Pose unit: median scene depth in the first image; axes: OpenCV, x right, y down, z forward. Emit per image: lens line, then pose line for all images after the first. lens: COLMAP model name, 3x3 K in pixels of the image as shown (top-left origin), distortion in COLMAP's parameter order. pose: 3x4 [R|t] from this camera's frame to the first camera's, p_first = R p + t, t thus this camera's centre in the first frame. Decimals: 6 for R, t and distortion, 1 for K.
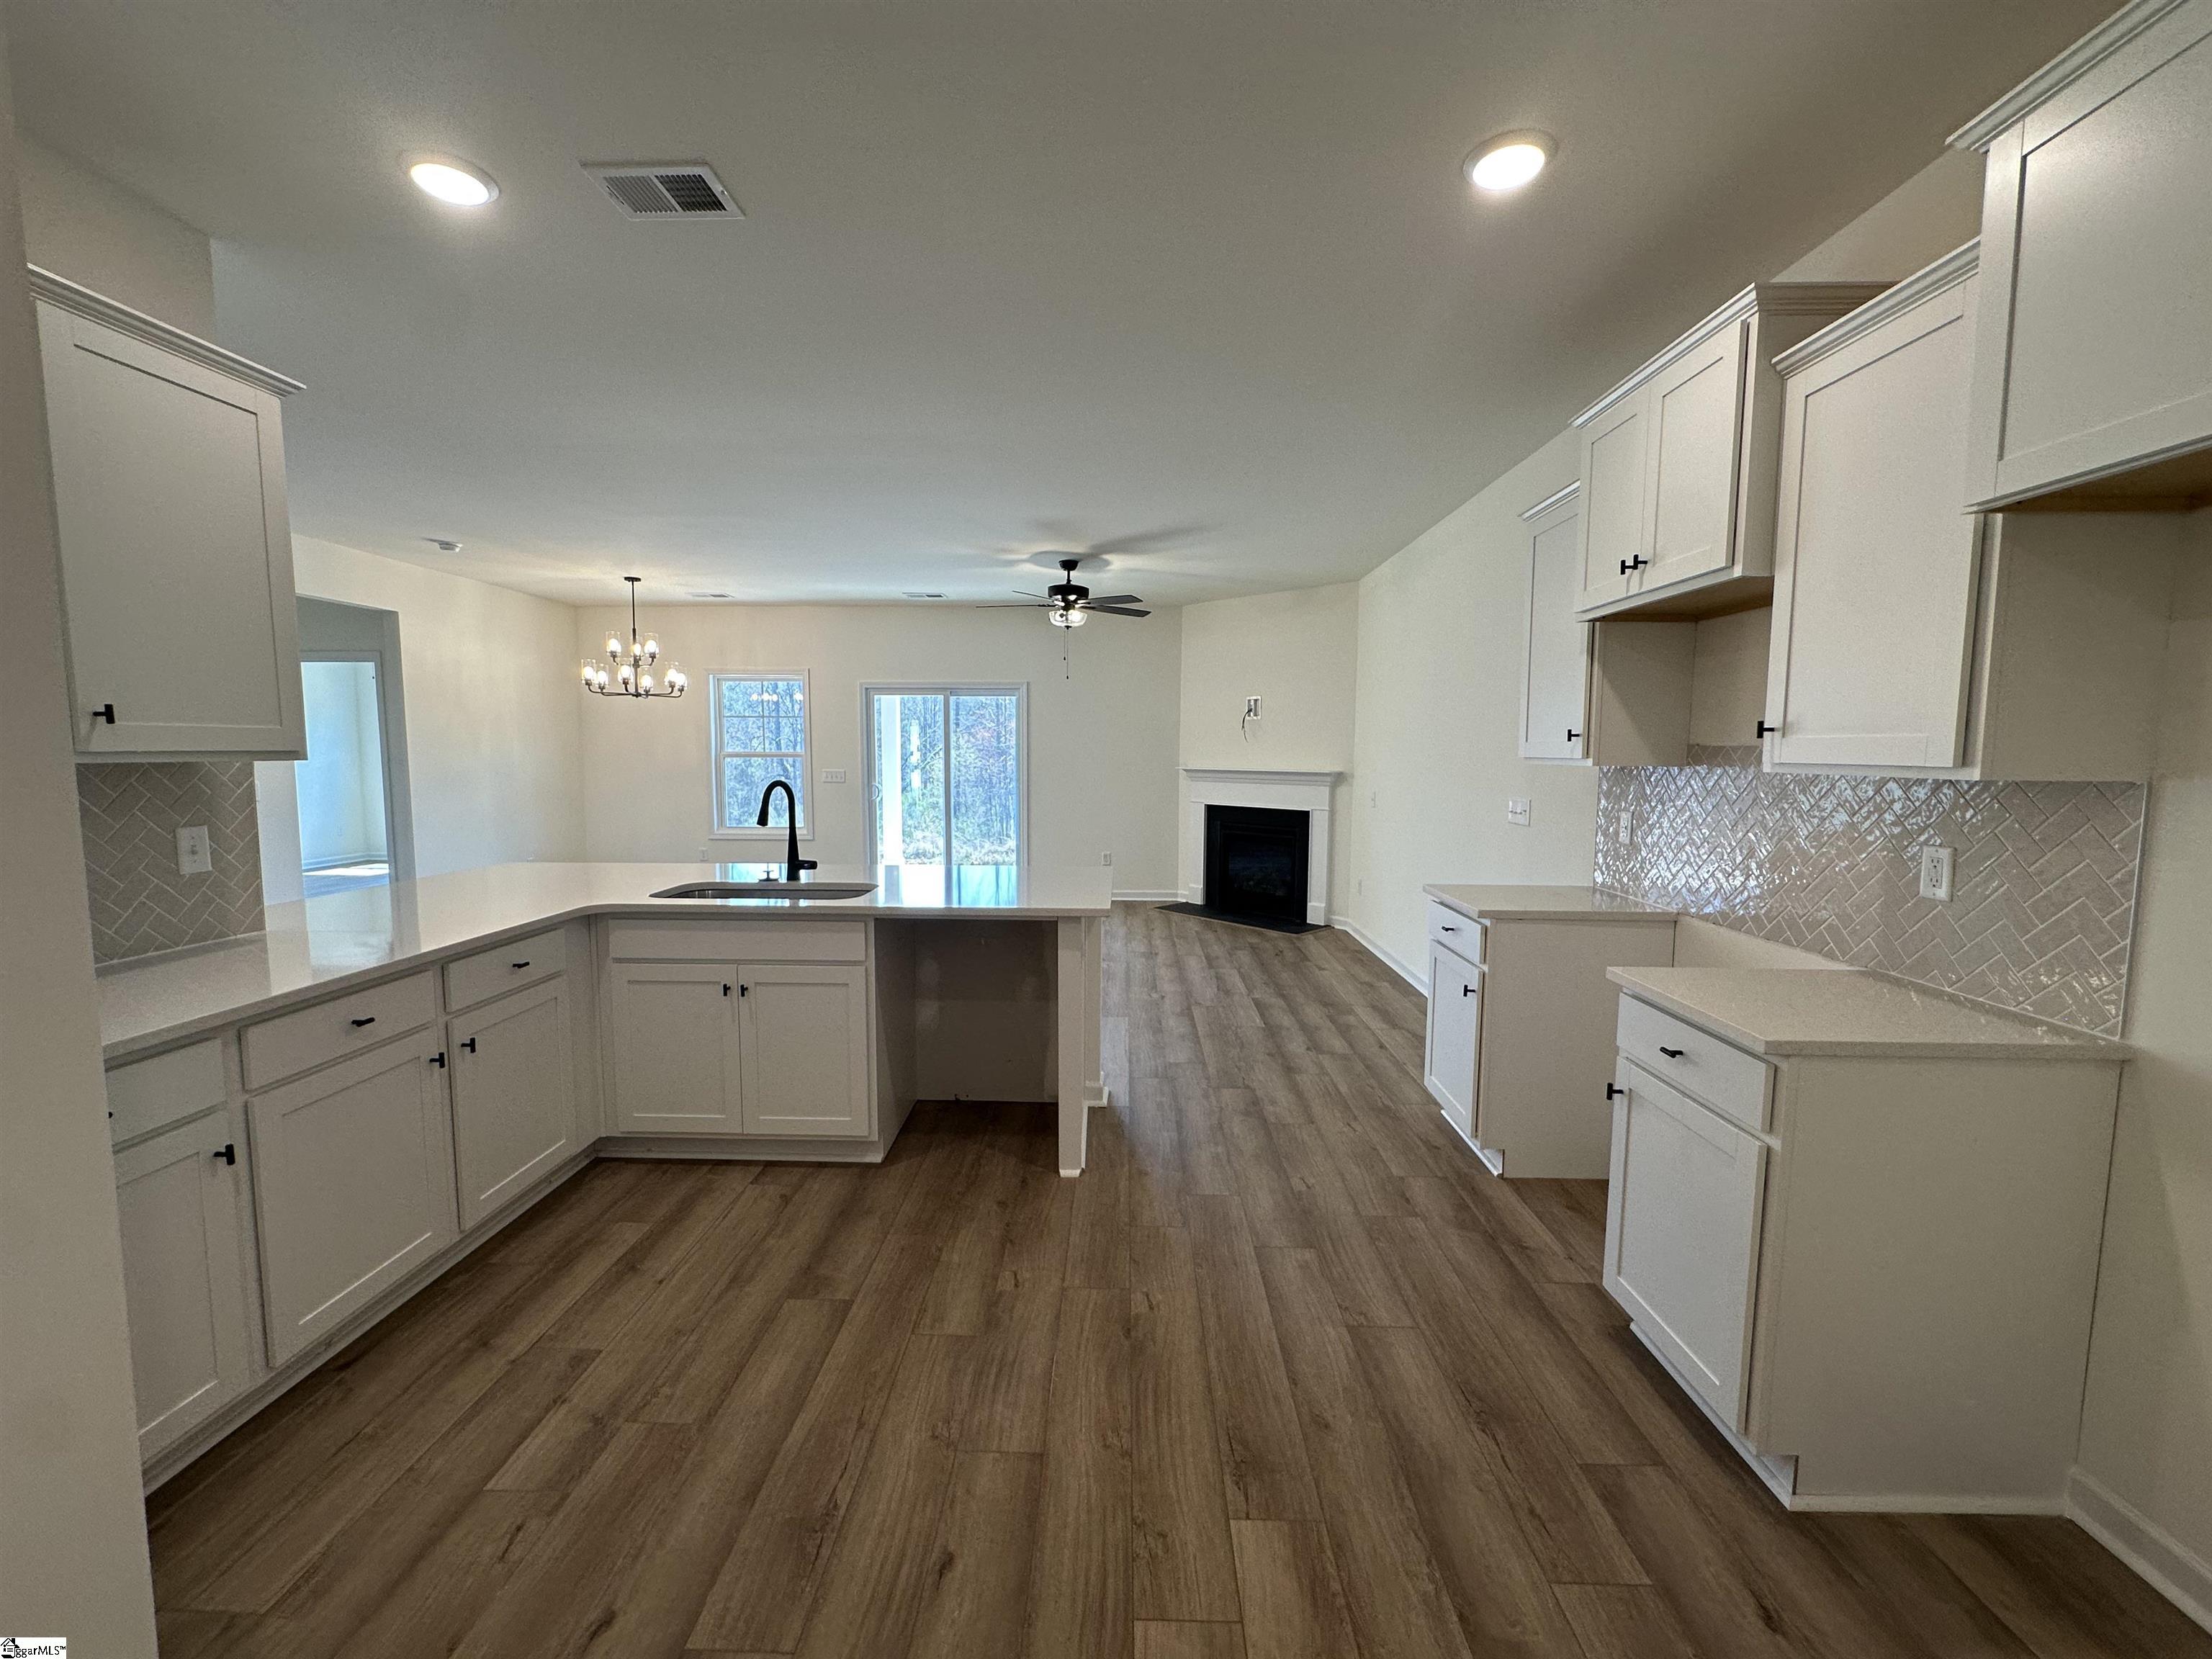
lens RADIAL K [[881.4, 0, 1101.1], [0, 881.4, 826.6], [0, 0, 1]] dist [-0.003965, 0.000848]
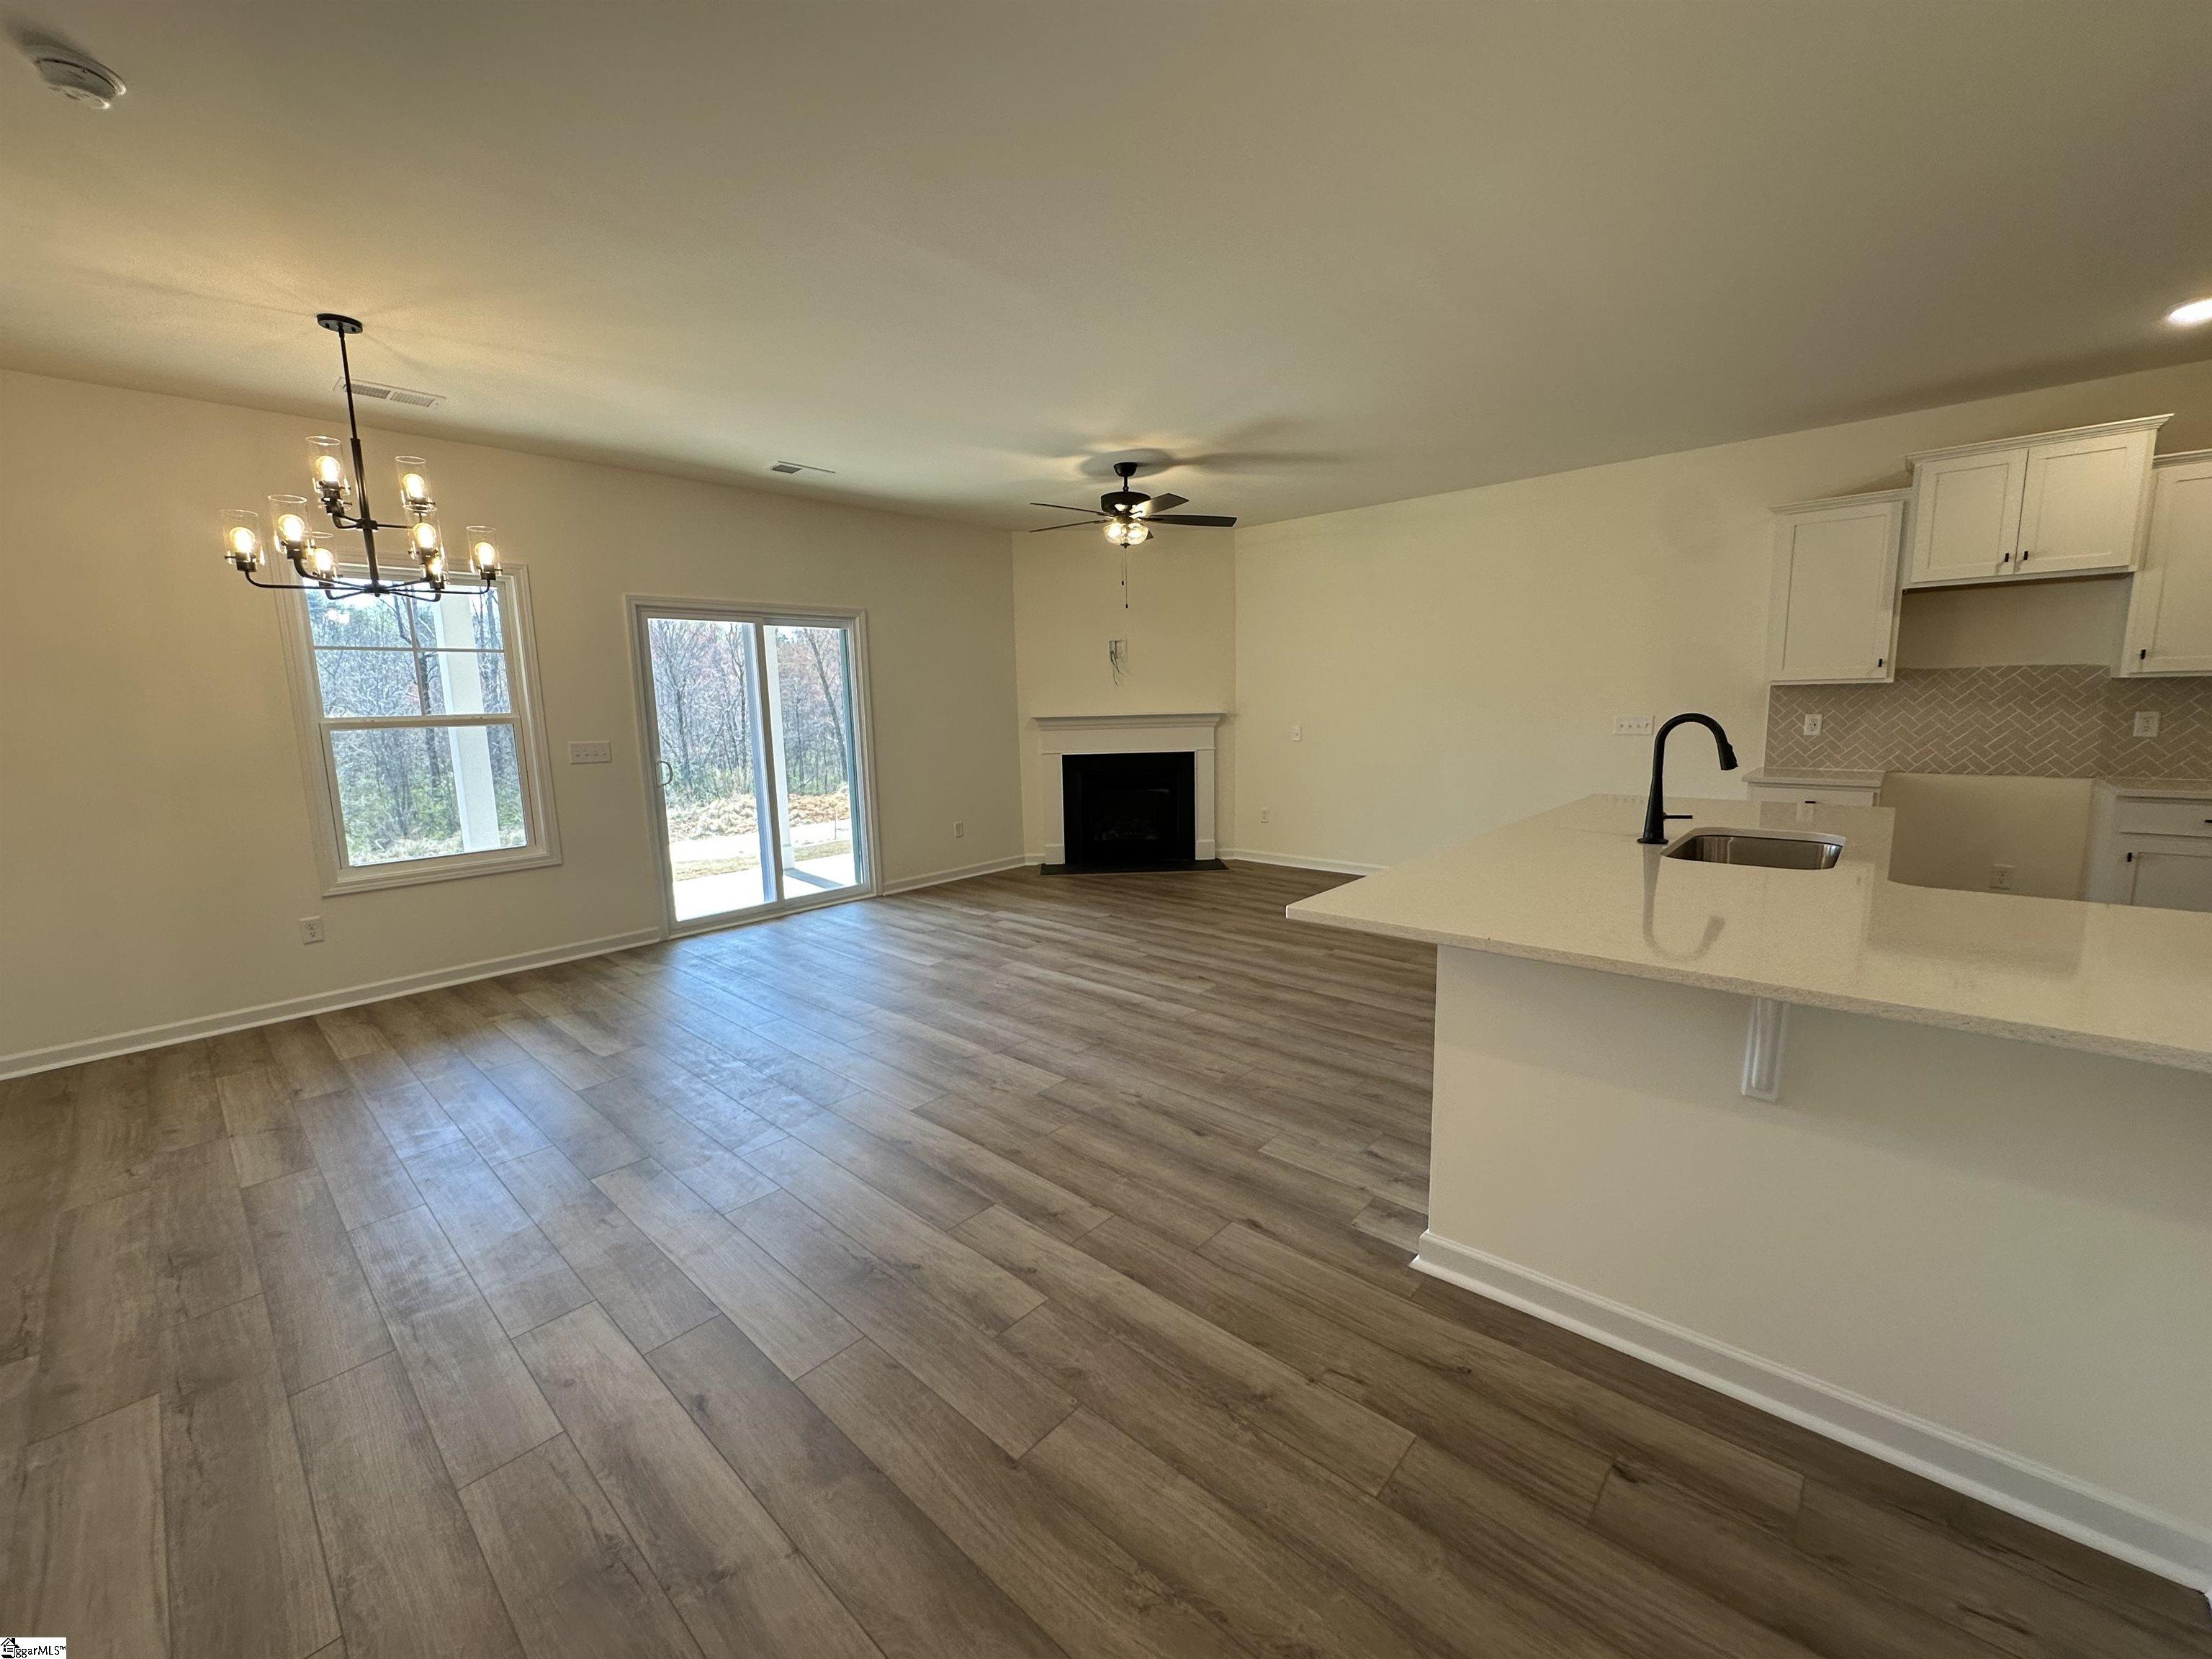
lens RADIAL K [[881.4, 0, 1101.1], [0, 881.4, 826.6], [0, 0, 1]] dist [-0.003965, 0.000848]
pose [[0.651804, -0.128480, 0.747425, -1.507614], [0.092592, 0.991654, 0.089717, -0.081674], [-0.752714, 0.010728, 0.658260, 0.994829]]
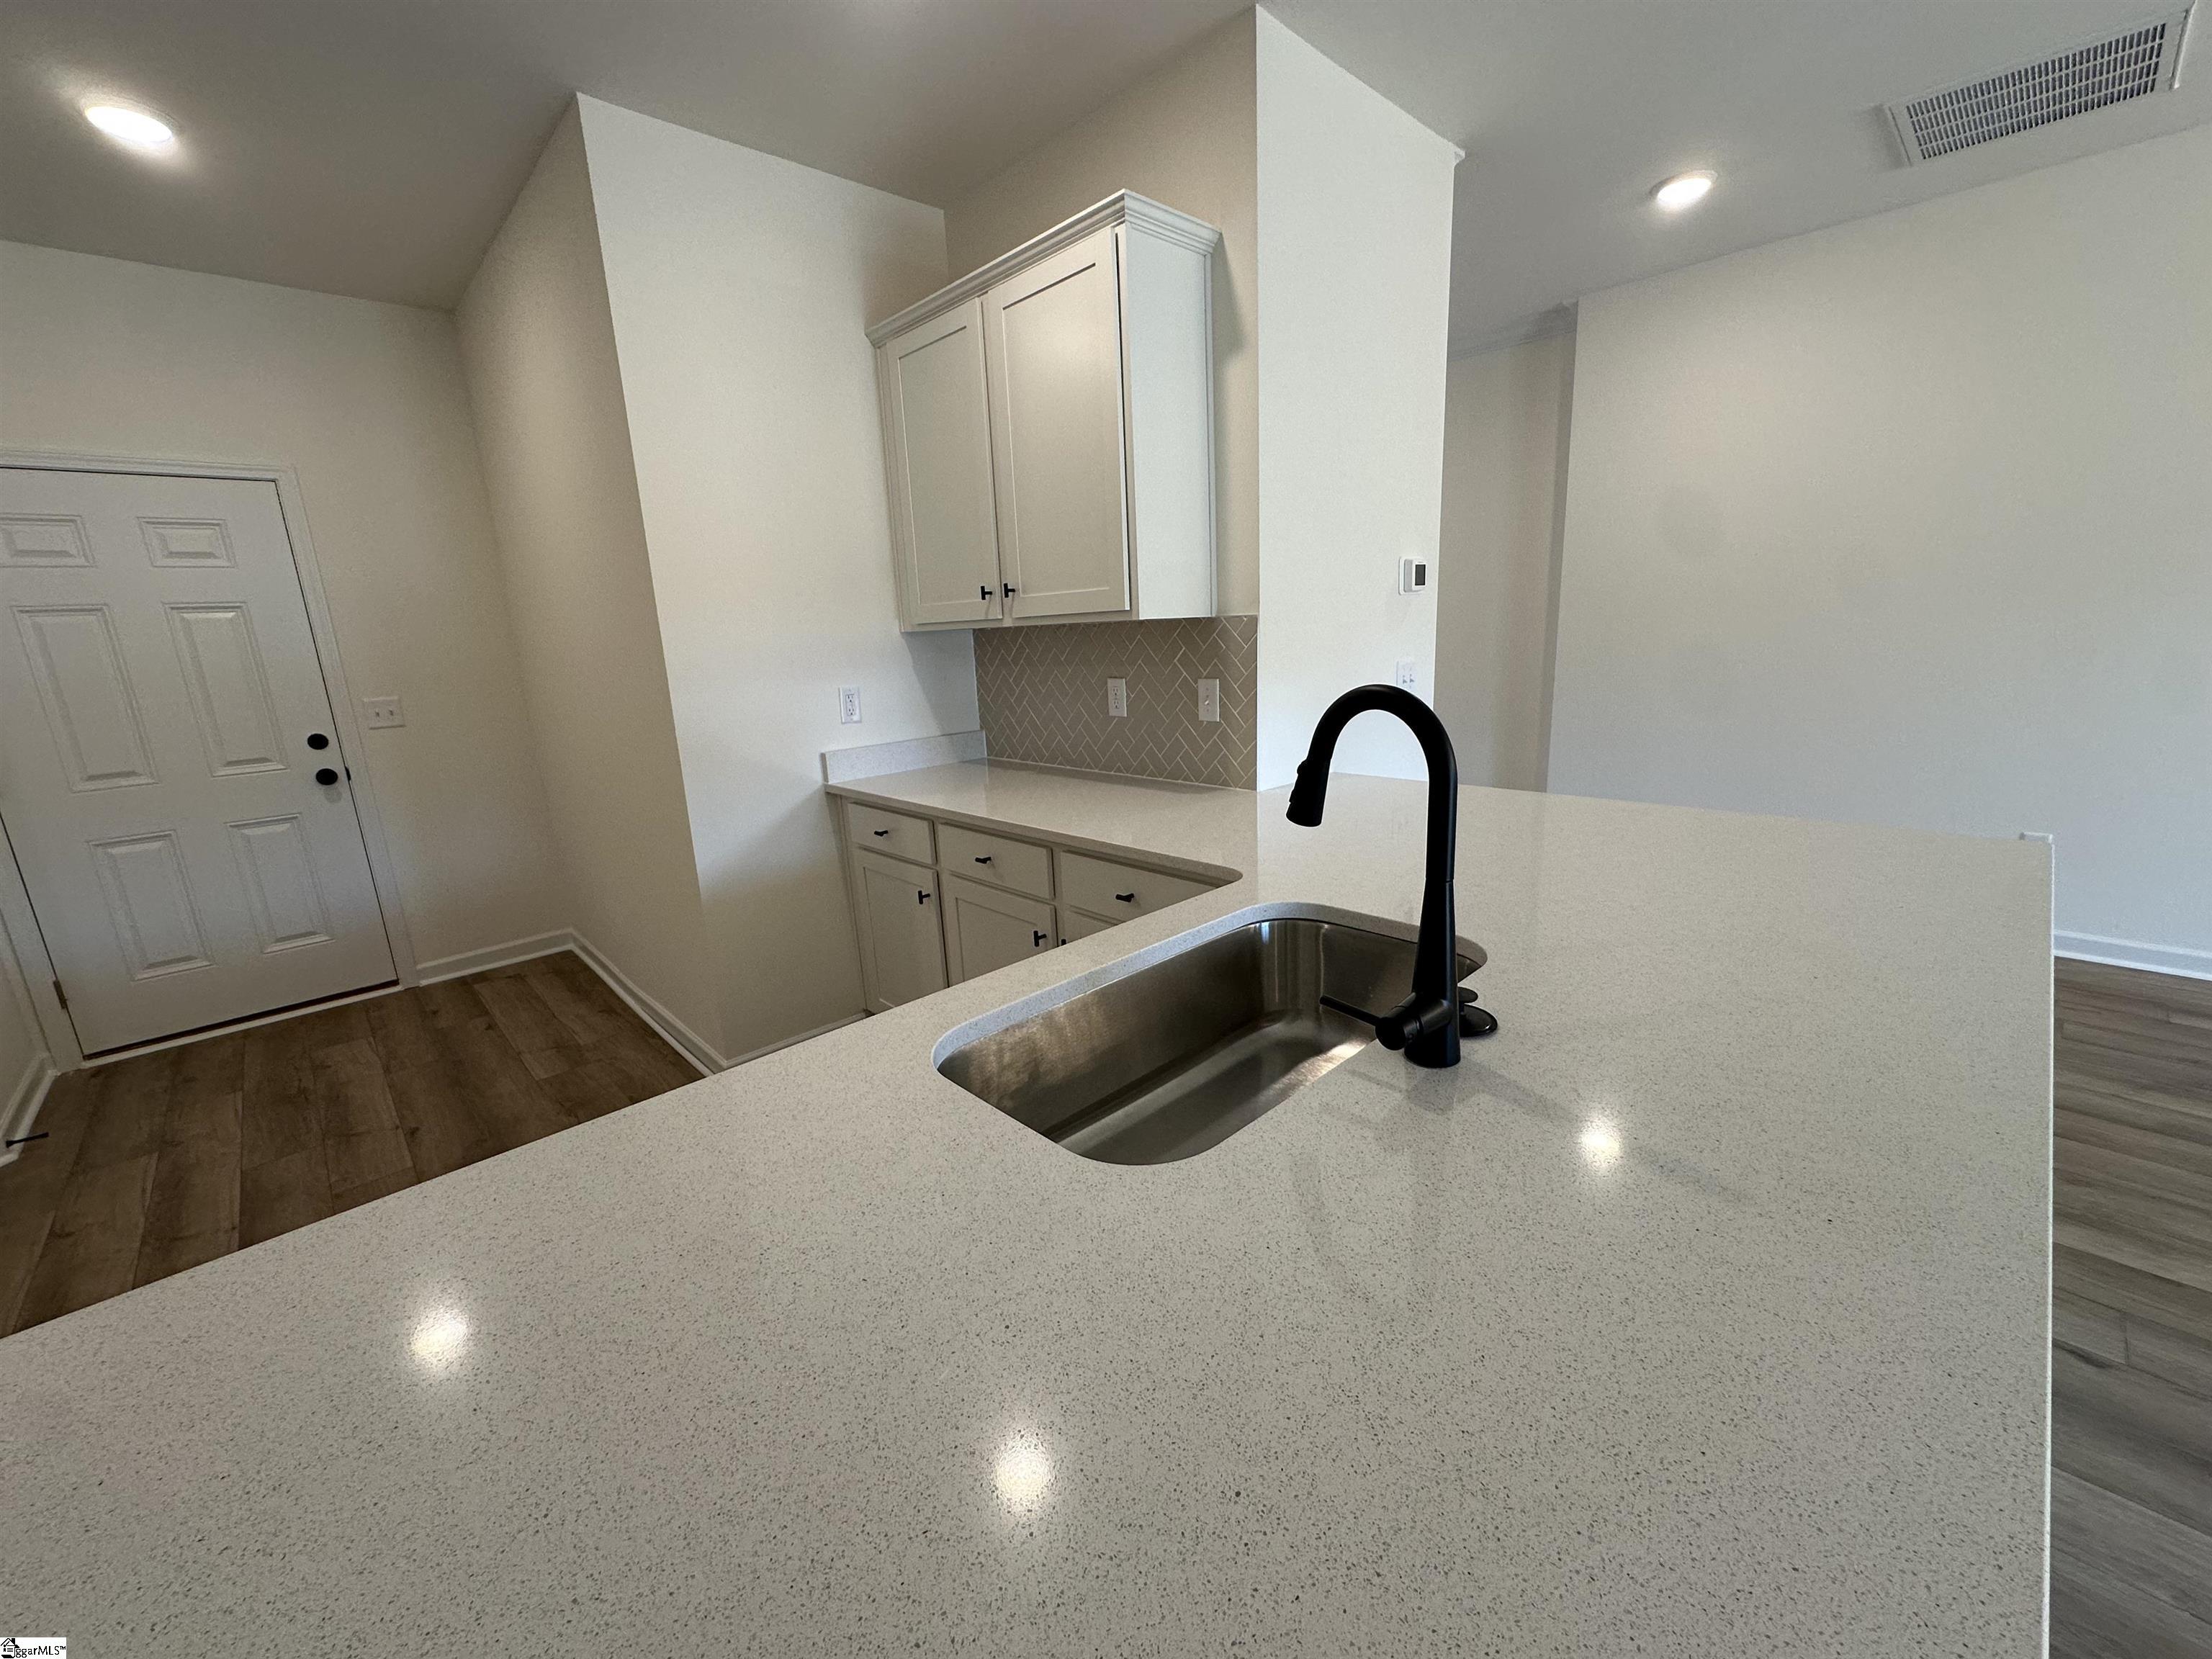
lens RADIAL K [[881.4, 0, 1101.1], [0, 881.4, 826.6], [0, 0, 1]] dist [-0.003965, 0.000848]
pose [[-0.706513, 0.186457, -0.682695, -0.120926], [-0.017978, 0.959628, 0.280699, -0.097901], [0.707471, 0.210591, -0.674638, 1.282555]]
